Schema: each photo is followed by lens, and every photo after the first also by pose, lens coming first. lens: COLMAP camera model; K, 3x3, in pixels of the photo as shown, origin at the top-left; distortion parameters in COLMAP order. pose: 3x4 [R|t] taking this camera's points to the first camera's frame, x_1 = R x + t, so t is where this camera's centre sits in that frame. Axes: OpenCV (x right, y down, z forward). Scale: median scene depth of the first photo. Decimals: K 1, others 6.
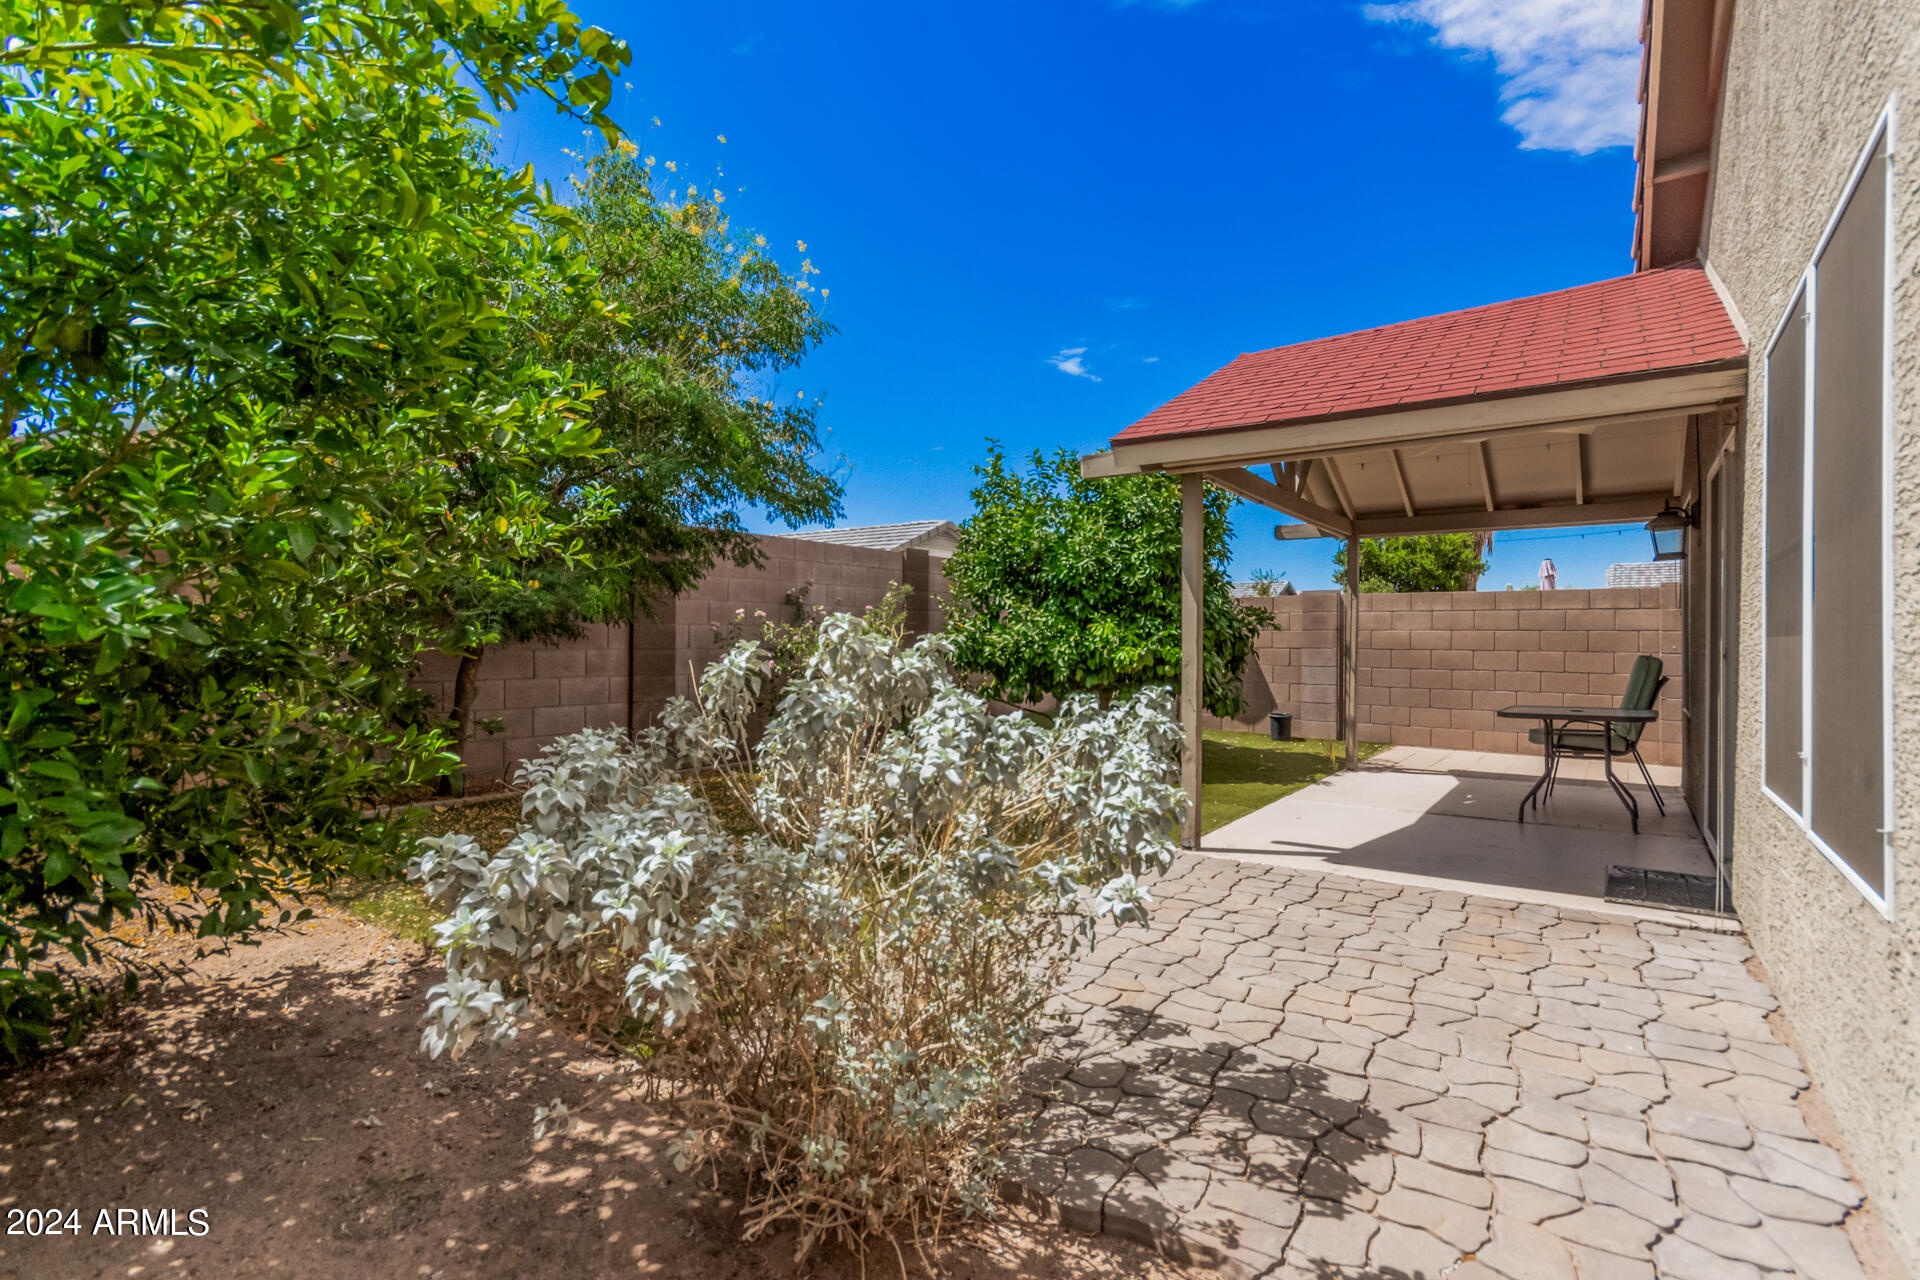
lens RADIAL K [[891.5, 0, 963.2], [0, 891.5, 633.0], [0, 0, 1]] dist [0.007131, 0.000200]
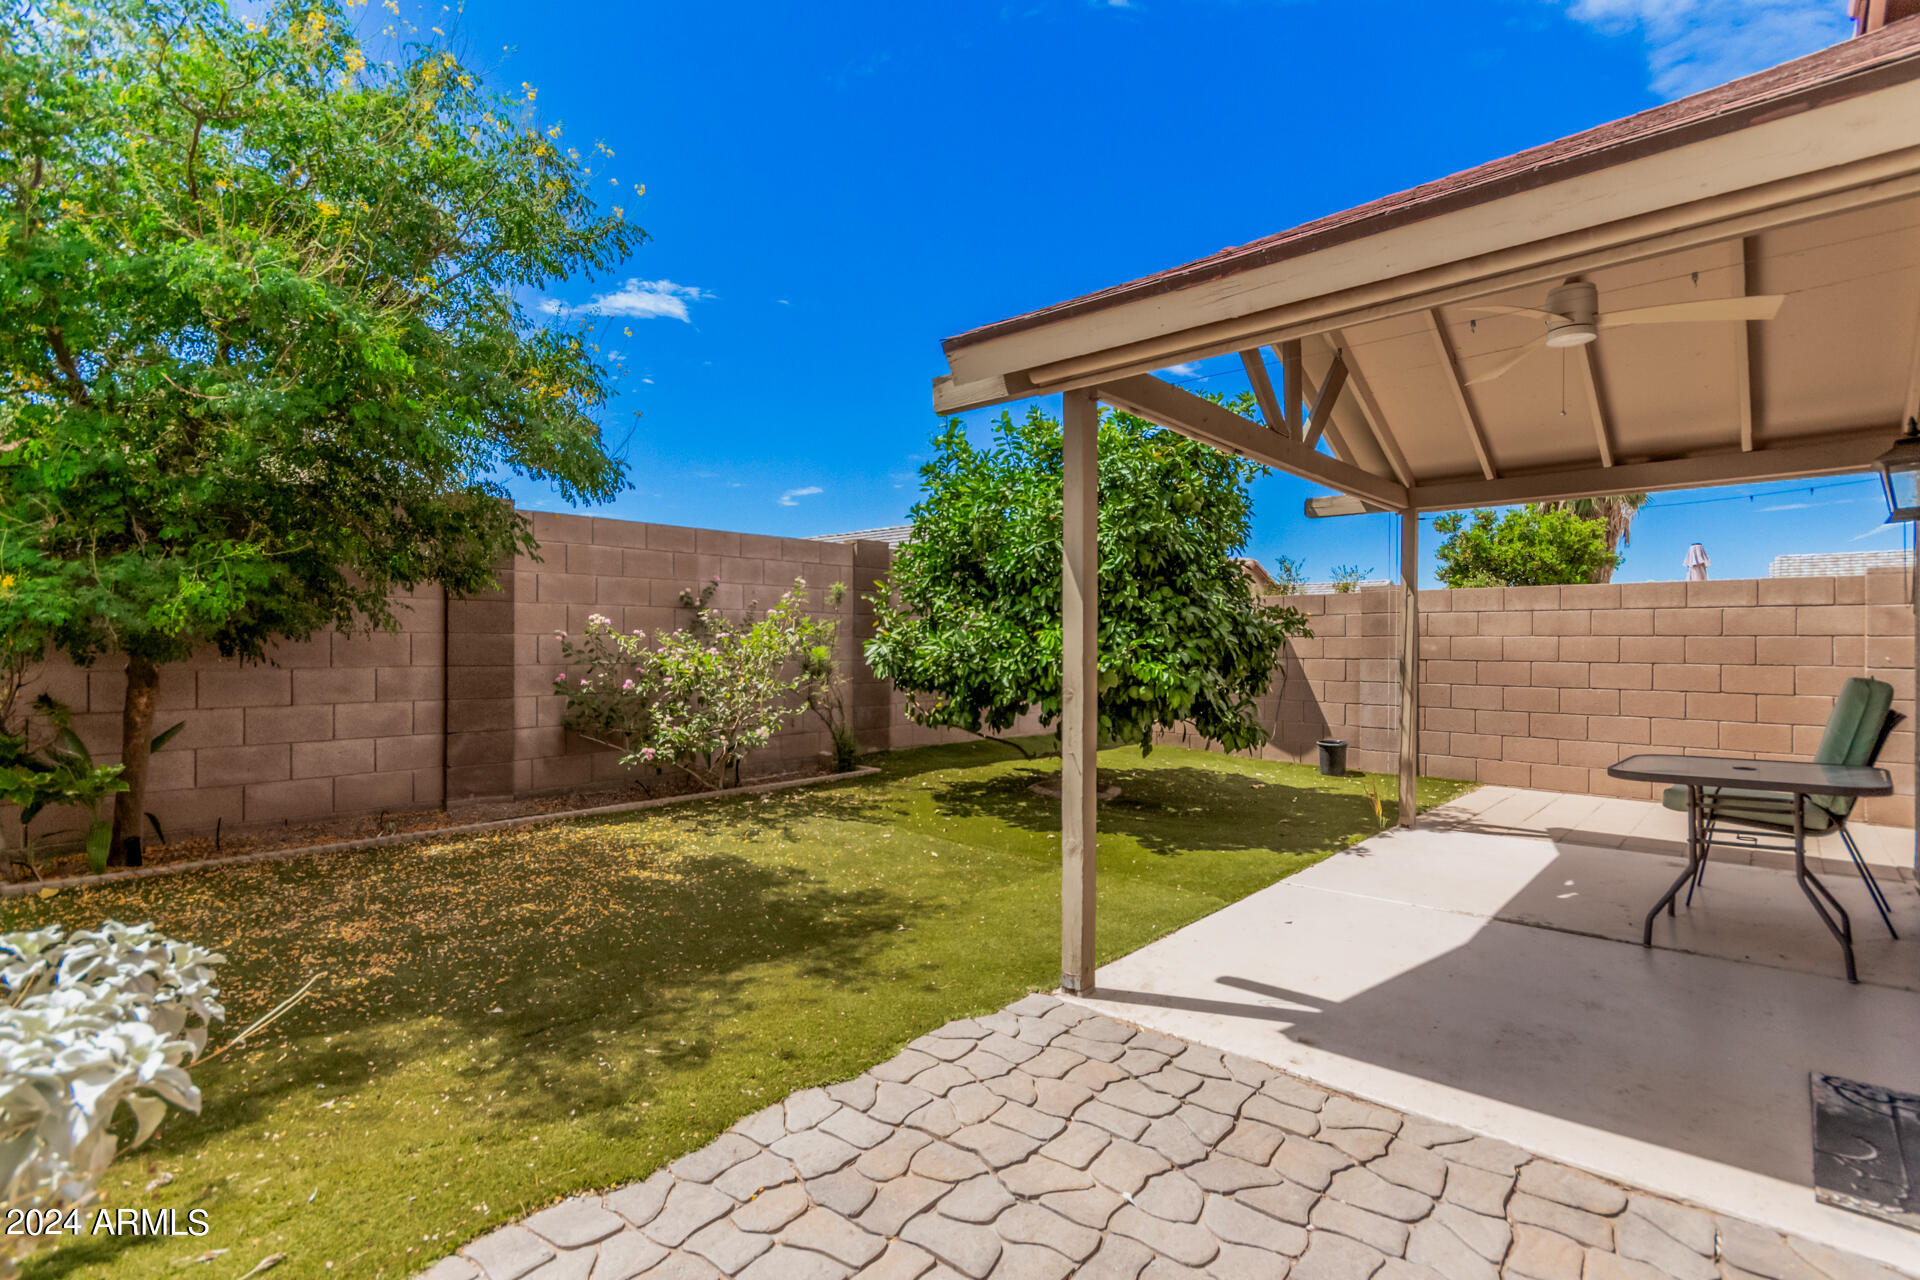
lens RADIAL K [[891.5, 0, 967.4], [0, 891.5, 644.7], [0, 0, 1]] dist [0.007131, 0.000200]
pose [[0.994458, -0.003413, -0.105076, 0.156619], [0.004280, 0.999959, 0.008029, -0.004733], [0.105045, -0.008434, 0.994432, 0.236733]]
